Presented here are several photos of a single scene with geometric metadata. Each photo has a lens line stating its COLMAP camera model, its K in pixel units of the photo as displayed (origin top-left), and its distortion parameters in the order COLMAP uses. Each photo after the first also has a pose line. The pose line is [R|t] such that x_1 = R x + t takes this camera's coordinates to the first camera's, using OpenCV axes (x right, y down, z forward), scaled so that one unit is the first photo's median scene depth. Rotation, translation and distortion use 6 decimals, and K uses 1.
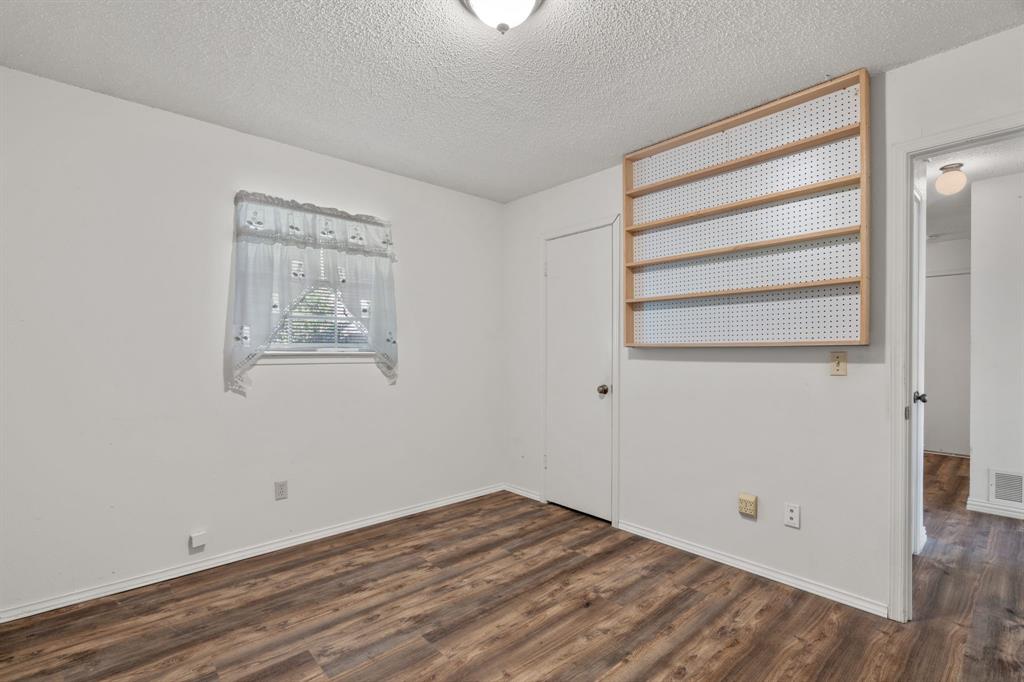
lens RADIAL K [[461.6, 0, 511.3], [0, 461.6, 369.2], [0, 0, 1]] dist [-0.001525, 0.000364]
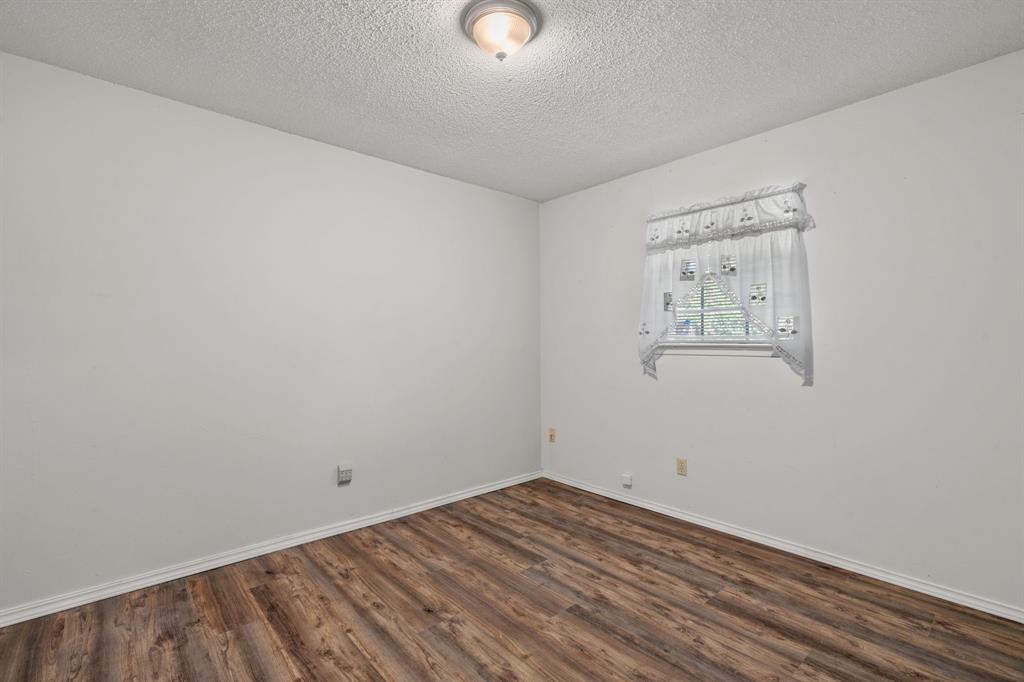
lens RADIAL K [[463.6, 0, 515.5], [0, 463.6, 345.9], [0, 0, 1]] dist [0.002927, 0.000683]
pose [[-0.009171, -0.000176, -0.999958, 0.679534], [-0.039620, 0.999215, 0.000187, -0.016350], [0.999173, 0.039620, -0.009171, 0.640727]]
